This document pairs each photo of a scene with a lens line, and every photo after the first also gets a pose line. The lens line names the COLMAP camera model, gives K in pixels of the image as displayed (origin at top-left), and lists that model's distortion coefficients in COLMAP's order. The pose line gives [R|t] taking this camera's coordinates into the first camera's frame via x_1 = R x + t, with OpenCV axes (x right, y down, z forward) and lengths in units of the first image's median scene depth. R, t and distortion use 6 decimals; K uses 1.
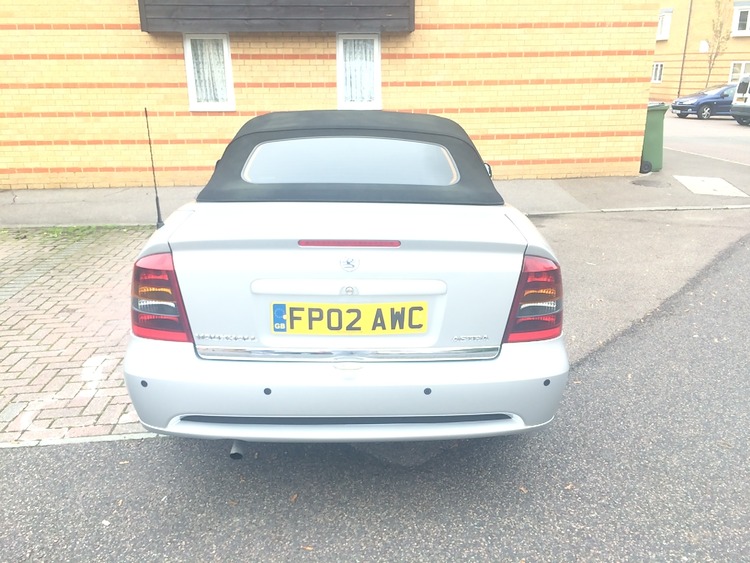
lens RADIAL K [[630.2, 0, 375.0], [0, 630.2, 281.5], [0, 0, 1]] dist [0.111749, -0.144968]
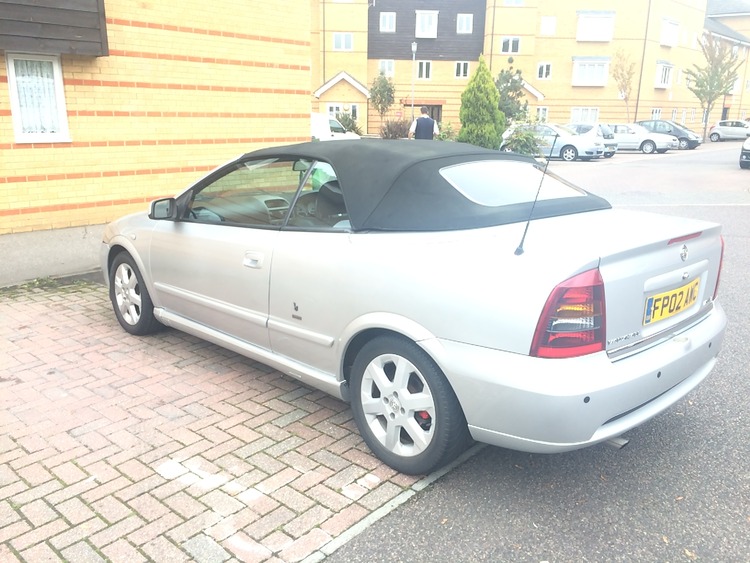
lens RADIAL K [[630.2, 0, 375.0], [0, 630.2, 281.5], [0, 0, 1]] dist [0.111749, -0.144968]
pose [[0.737767, -0.159274, 0.655997, -0.292523], [0.192890, 0.980990, 0.021248, -0.025385], [-0.646911, 0.110859, 0.754464, 0.101652]]
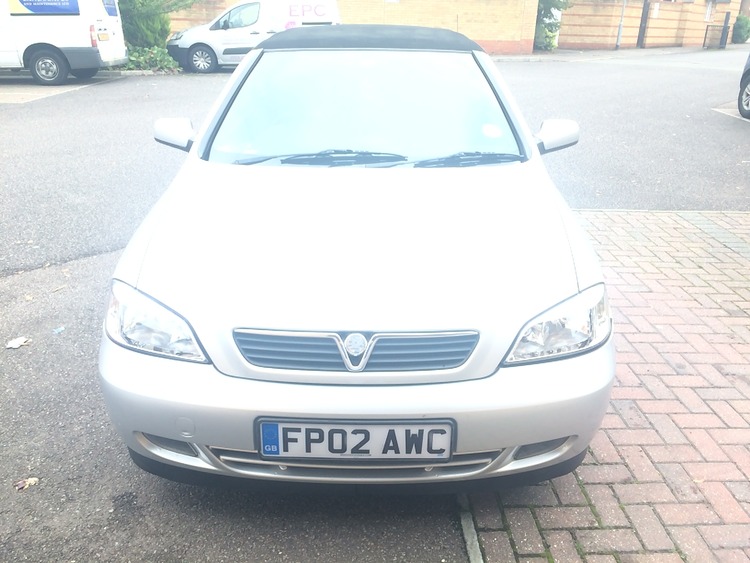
lens RADIAL K [[630.2, 0, 375.0], [0, 630.2, 281.5], [0, 0, 1]] dist [0.111749, -0.144968]
pose [[-0.999182, -0.028738, 0.028449, -0.034039], [-0.003411, 0.760911, 0.648847, -0.242184], [-0.040294, 0.648219, -0.760387, 0.795370]]
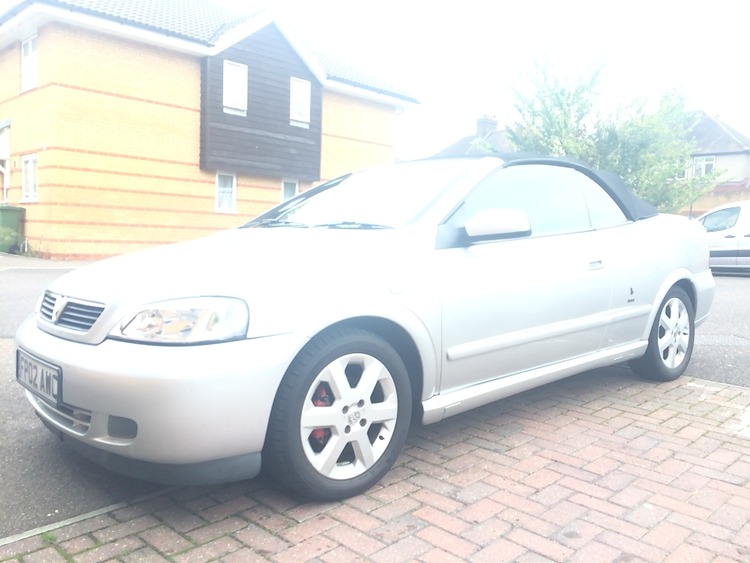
lens RADIAL K [[630.2, 0, 375.0], [0, 630.2, 281.5], [0, 0, 1]] dist [0.111749, -0.144968]
pose [[-0.643910, -0.065966, 0.762252, -0.300950], [0.217693, 0.939302, 0.265184, -0.154451], [-0.733478, 0.336691, -0.590466, 0.720516]]
